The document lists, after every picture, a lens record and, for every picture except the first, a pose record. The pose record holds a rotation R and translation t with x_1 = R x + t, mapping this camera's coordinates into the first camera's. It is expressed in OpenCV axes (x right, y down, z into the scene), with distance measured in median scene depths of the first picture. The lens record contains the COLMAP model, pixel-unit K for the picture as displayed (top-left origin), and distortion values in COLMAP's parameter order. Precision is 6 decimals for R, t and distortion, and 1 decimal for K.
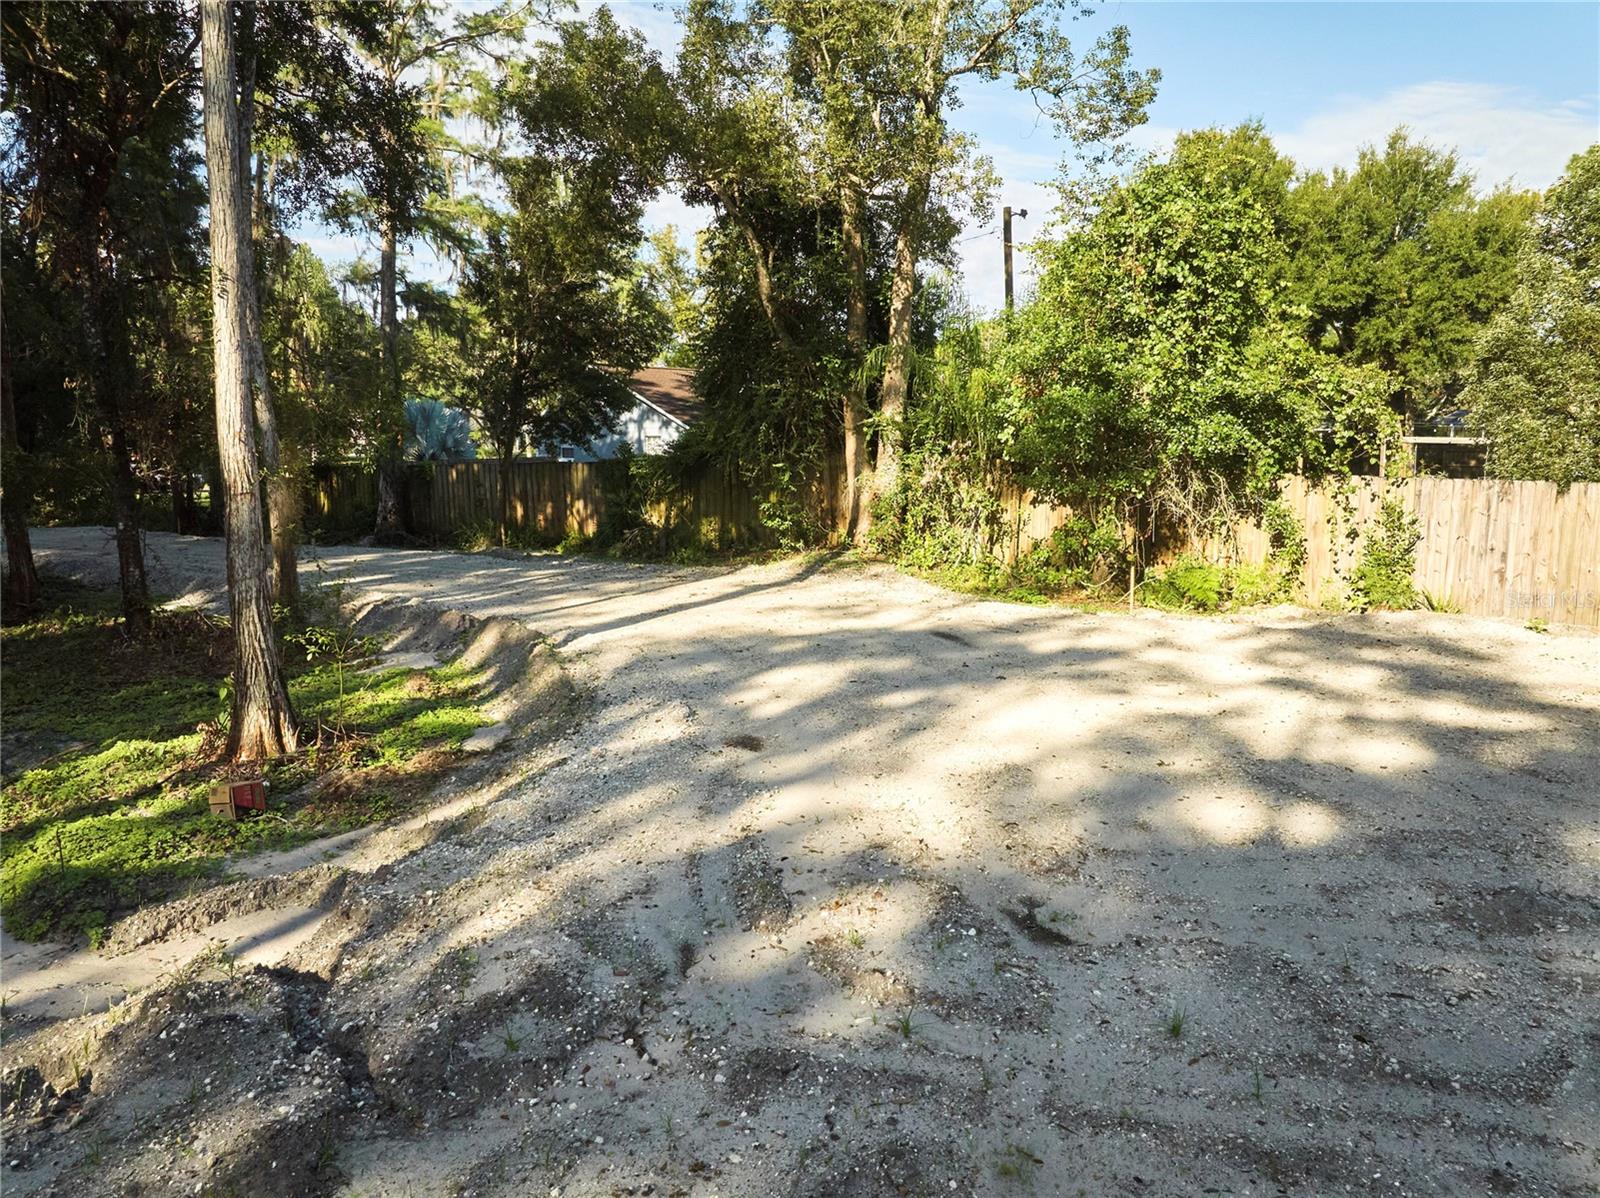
lens RADIAL K [[1126.7, 0, 811.7], [0, 1126.7, 604.8], [0, 0, 1]] dist [-0.044123, 0.017400]
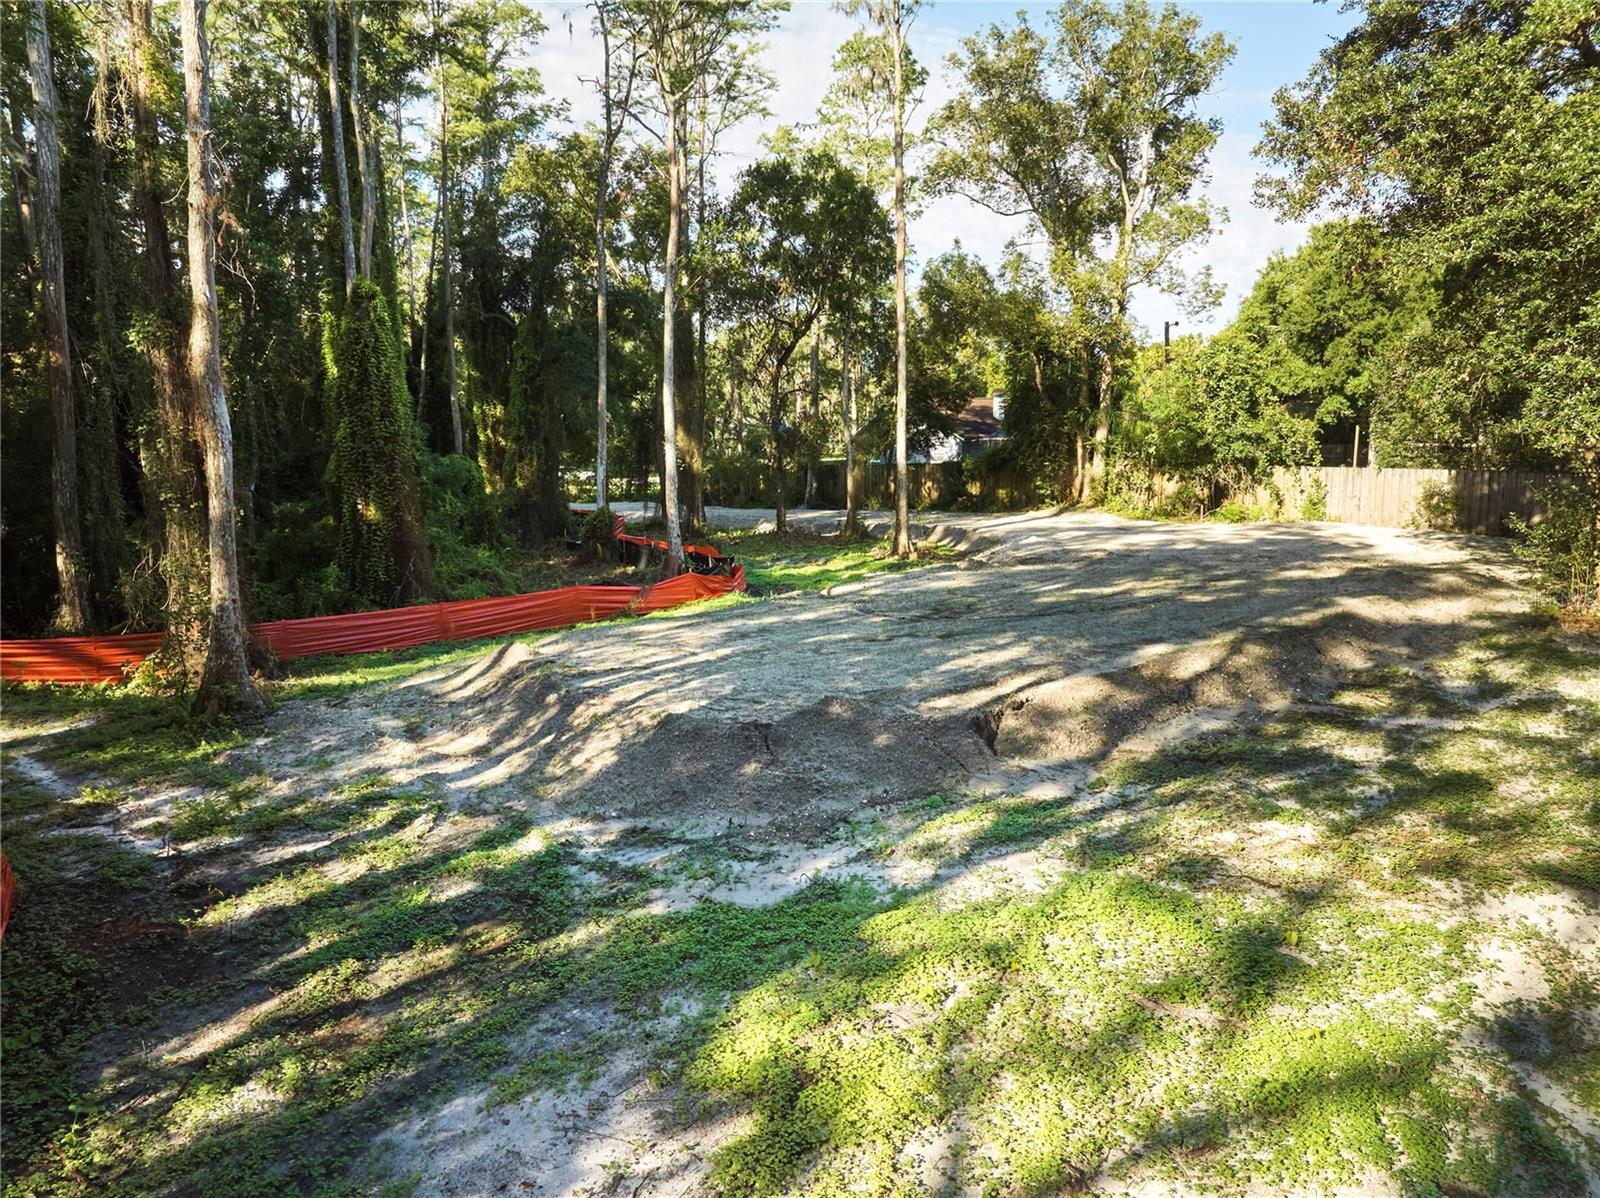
lens RADIAL K [[1126.7, 0, 798.8], [0, 1126.7, 605.2], [0, 0, 1]] dist [-0.044123, 0.017400]
pose [[0.981548, 0.013260, -0.190754, -0.078580], [-0.012512, 0.999909, 0.005126, 0.137277], [0.190805, -0.002645, 0.981624, -1.166521]]
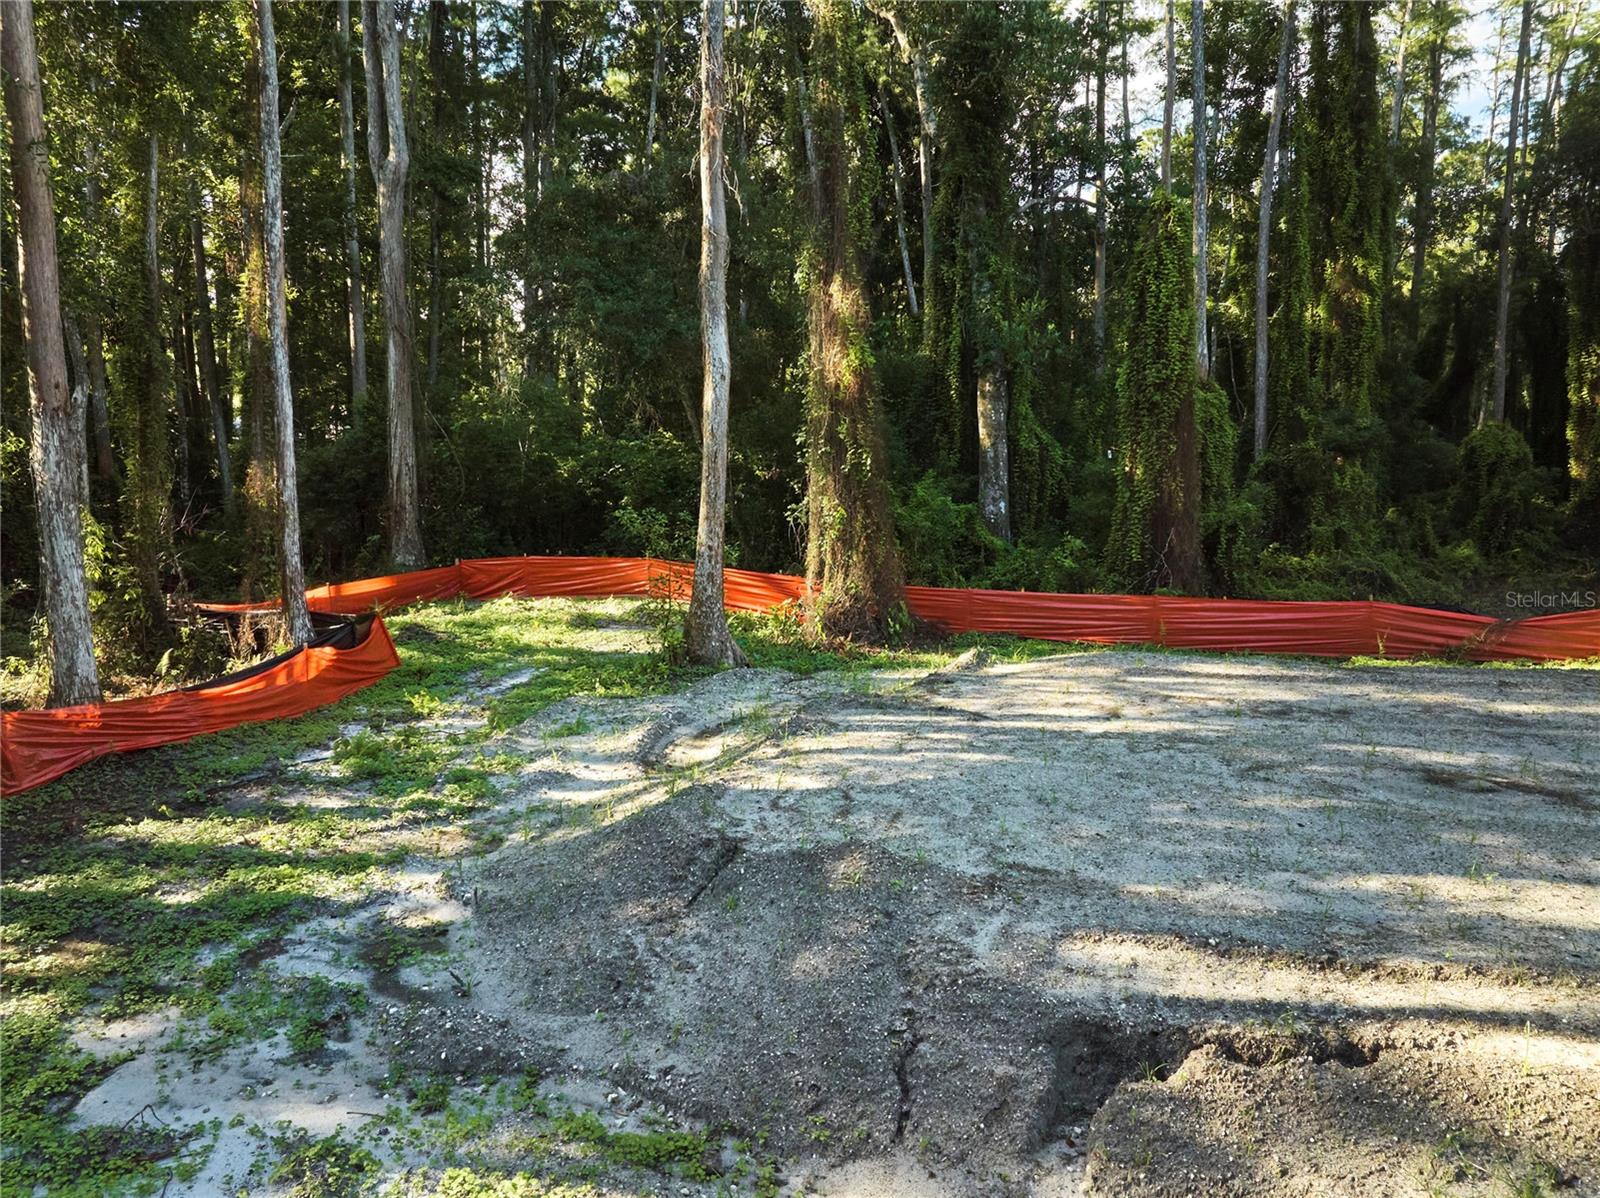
lens RADIAL K [[1126.7, 0, 810.2], [0, 1126.7, 598.3], [0, 0, 1]] dist [-0.044123, 0.017400]
pose [[0.306552, 0.132735, -0.942554, 0.090090], [-0.128701, 0.986916, 0.097124, 0.098864], [0.943113, 0.091534, 0.319624, -0.678983]]
